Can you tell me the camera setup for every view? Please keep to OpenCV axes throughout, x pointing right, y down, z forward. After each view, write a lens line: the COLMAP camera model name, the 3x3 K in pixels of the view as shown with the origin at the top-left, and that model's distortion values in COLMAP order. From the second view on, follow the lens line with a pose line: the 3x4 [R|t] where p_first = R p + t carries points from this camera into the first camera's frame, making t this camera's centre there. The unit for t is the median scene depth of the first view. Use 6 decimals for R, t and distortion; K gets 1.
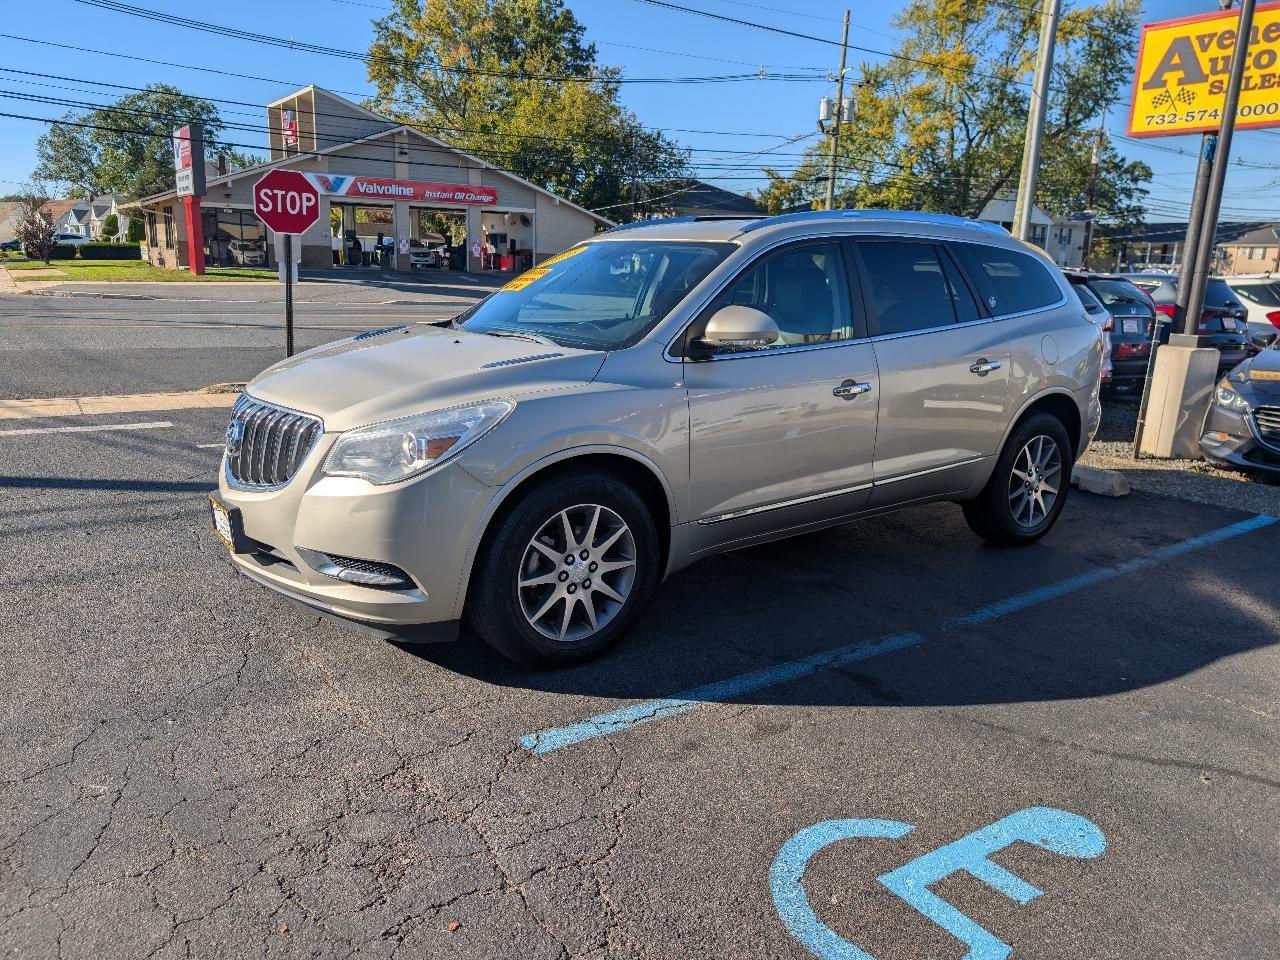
lens RADIAL K [[922.4, 0, 637.1], [0, 922.4, 469.3], [0, 0, 1]] dist [0.018412, -0.010487]
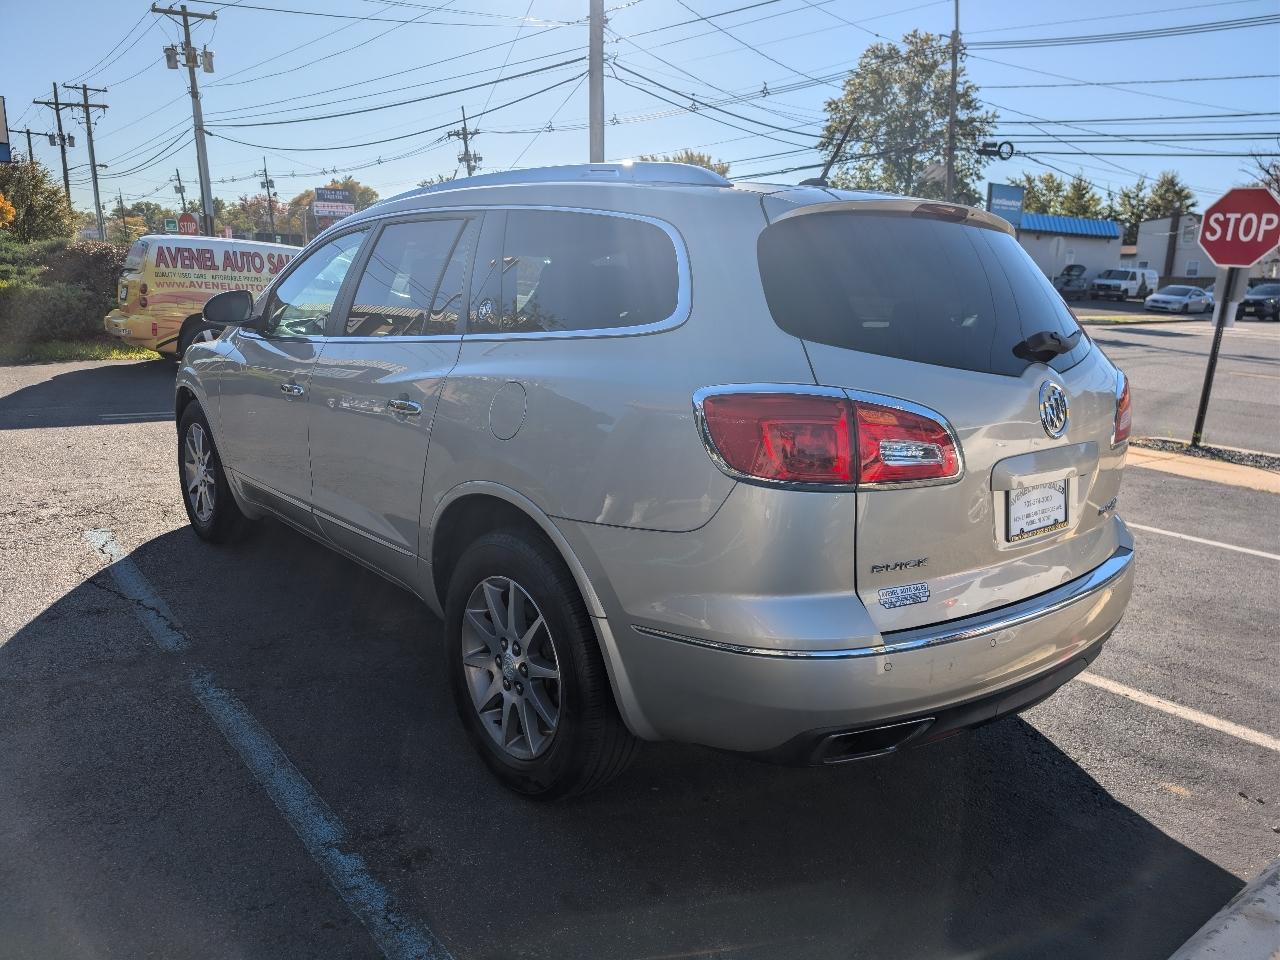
lens RADIAL K [[922.4, 0, 641.3], [0, 922.4, 482.0], [0, 0, 1]] dist [0.018412, -0.010487]
pose [[0.062829, 0.191141, -0.979550, 0.116292], [-0.244572, 0.954511, 0.170568, -0.023857], [0.967593, 0.228854, 0.106719, 0.125959]]
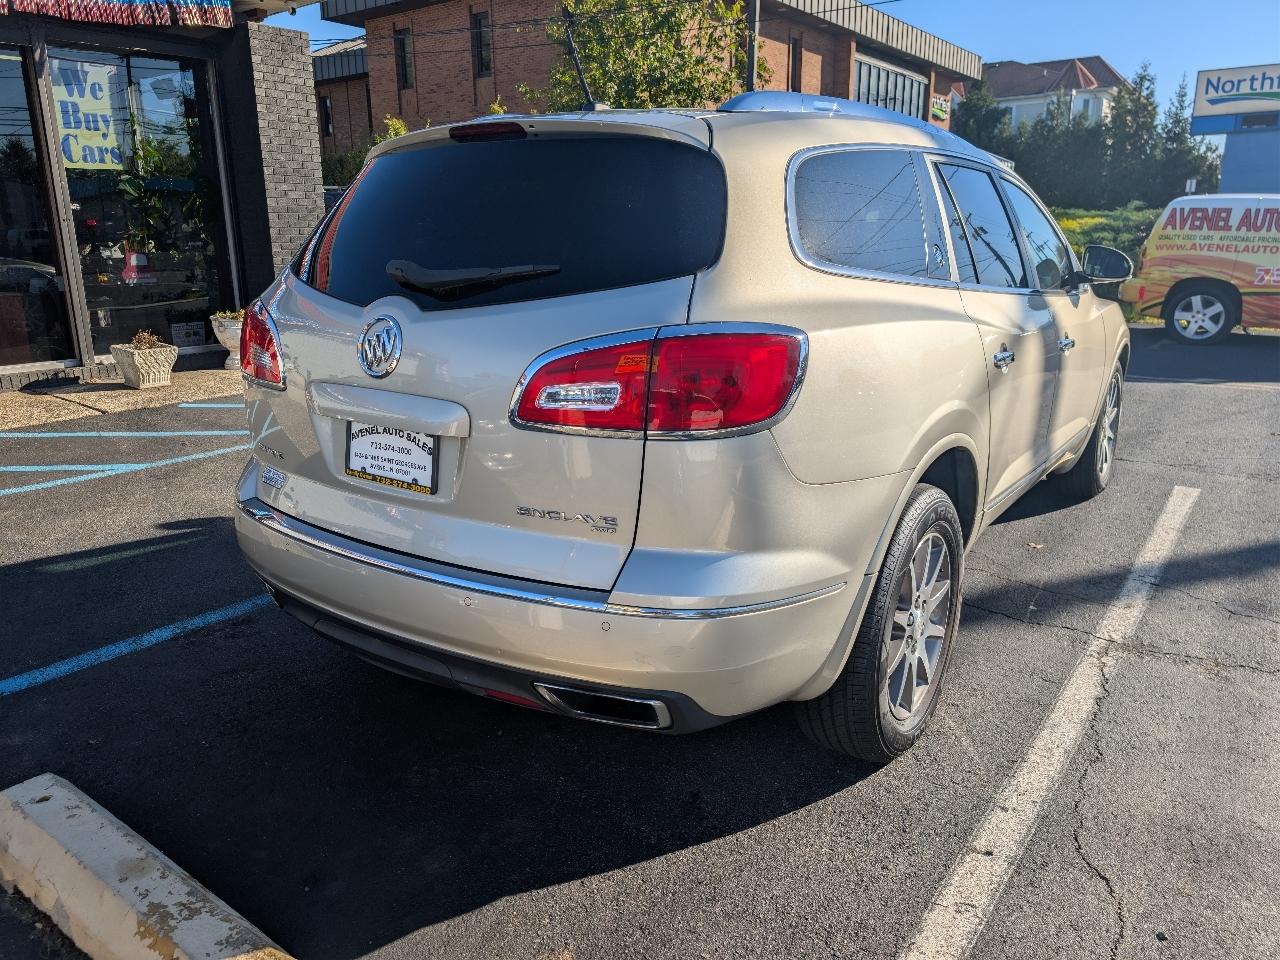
lens RADIAL K [[922.4, 0, 637.9], [0, 922.4, 473.3], [0, 0, 1]] dist [0.018412, -0.010487]
pose [[-0.945816, 0.057466, -0.319577, 0.063646], [-0.094567, 0.892797, 0.440422, -0.042673], [0.310626, 0.446779, -0.838987, 0.207737]]
